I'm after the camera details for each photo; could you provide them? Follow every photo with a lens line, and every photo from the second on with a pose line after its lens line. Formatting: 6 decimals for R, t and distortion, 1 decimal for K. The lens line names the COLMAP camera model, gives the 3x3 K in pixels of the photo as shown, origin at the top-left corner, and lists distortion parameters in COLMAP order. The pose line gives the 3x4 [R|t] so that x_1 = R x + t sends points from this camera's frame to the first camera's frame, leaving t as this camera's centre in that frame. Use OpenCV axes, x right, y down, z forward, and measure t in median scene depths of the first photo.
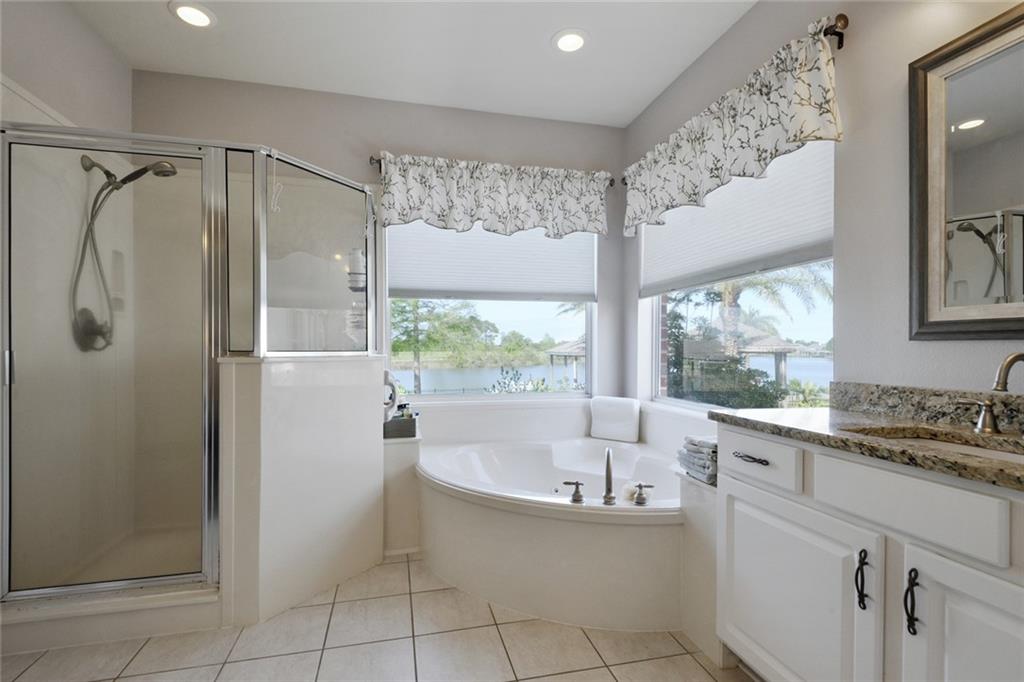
lens RADIAL K [[471.3, 0, 510.1], [0, 471.3, 344.7], [0, 0, 1]] dist [-0.000438, -0.000200]
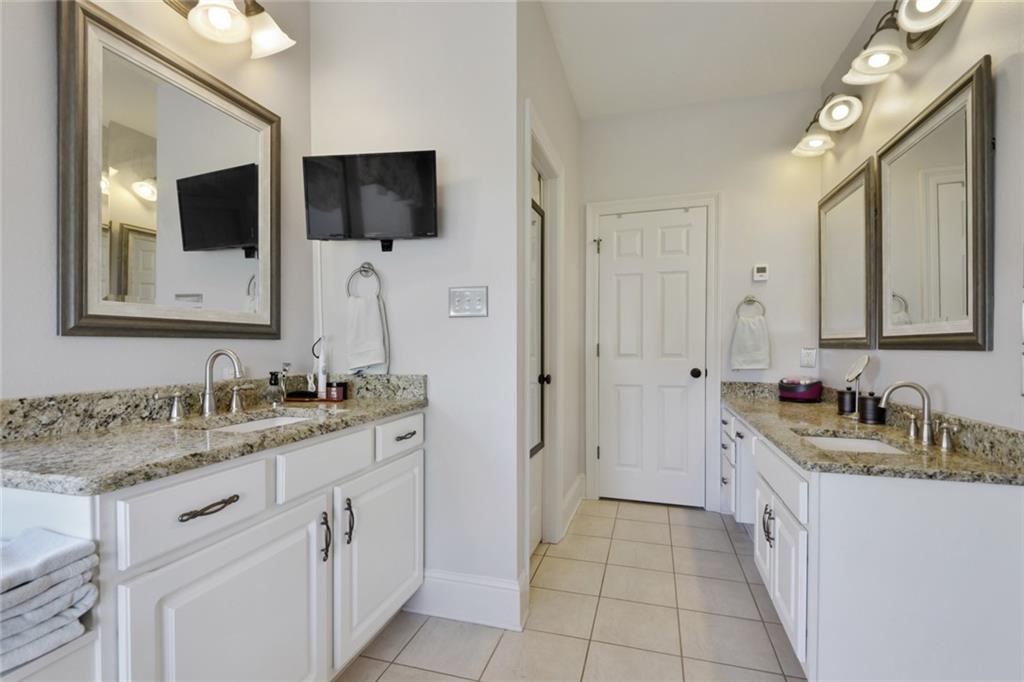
lens RADIAL K [[471.3, 0, 510.1], [0, 471.3, 344.7], [0, 0, 1]] dist [-0.000438, -0.000200]
pose [[-0.856181, -0.003975, 0.516660, -0.213926], [-0.006612, 0.999973, -0.003263, 0.003974], [-0.516633, -0.006211, -0.856184, 1.353578]]
